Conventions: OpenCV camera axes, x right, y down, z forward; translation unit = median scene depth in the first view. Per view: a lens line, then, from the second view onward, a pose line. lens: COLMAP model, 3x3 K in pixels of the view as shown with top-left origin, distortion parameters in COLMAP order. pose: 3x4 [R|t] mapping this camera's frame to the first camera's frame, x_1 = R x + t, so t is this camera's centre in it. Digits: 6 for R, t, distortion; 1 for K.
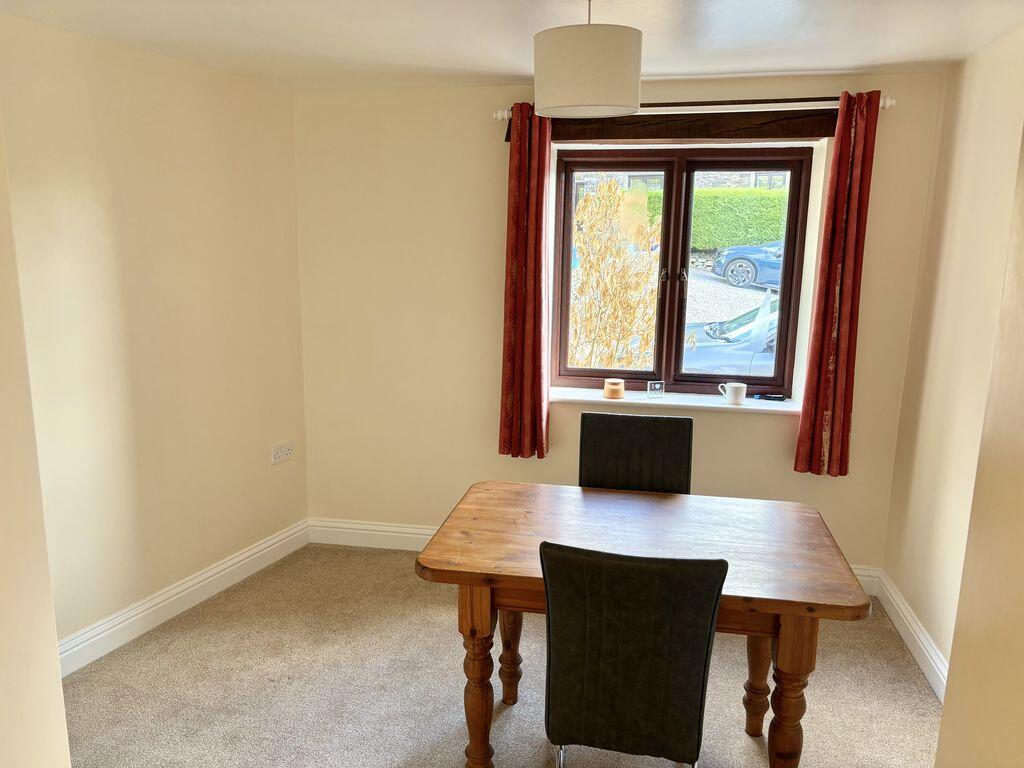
lens RADIAL K [[777.3, 0, 516.5], [0, 777.3, 386.9], [0, 0, 1]] dist [0.062955, -0.058310]
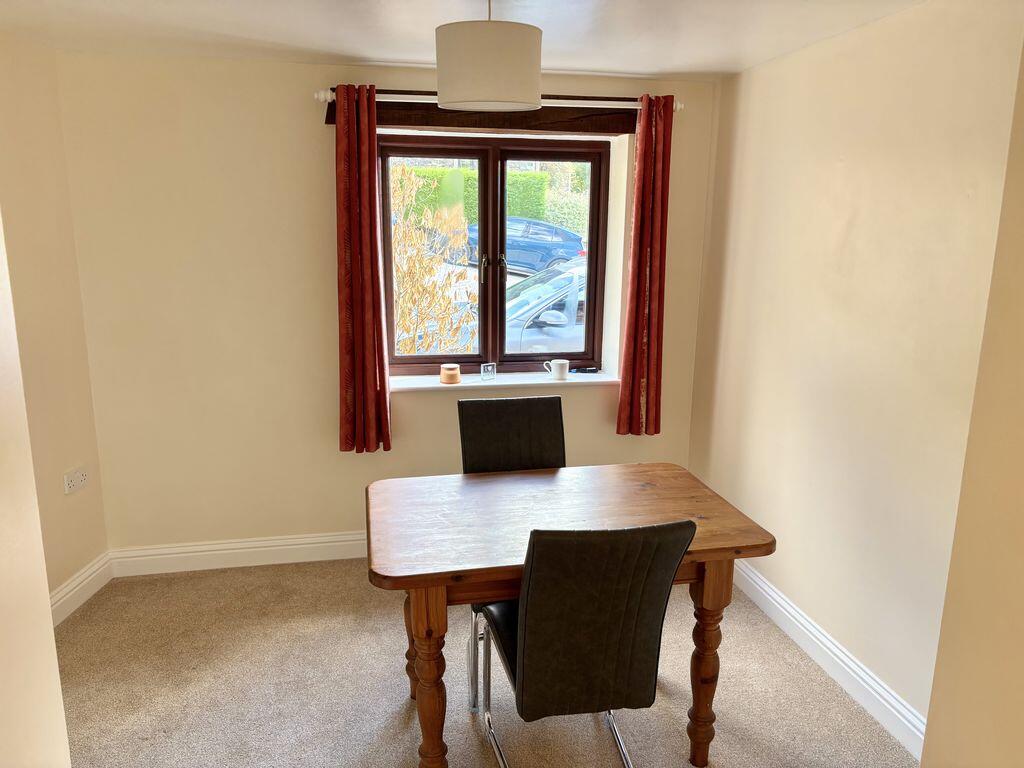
lens RADIAL K [[777.3, 0, 507.7], [0, 777.3, 383.1], [0, 0, 1]] dist [0.062955, -0.058310]
pose [[0.923555, -0.083734, 0.374212, -0.202149], [0.074830, 0.996461, 0.038289, -0.020252], [-0.376094, -0.007359, 0.926552, 0.032868]]
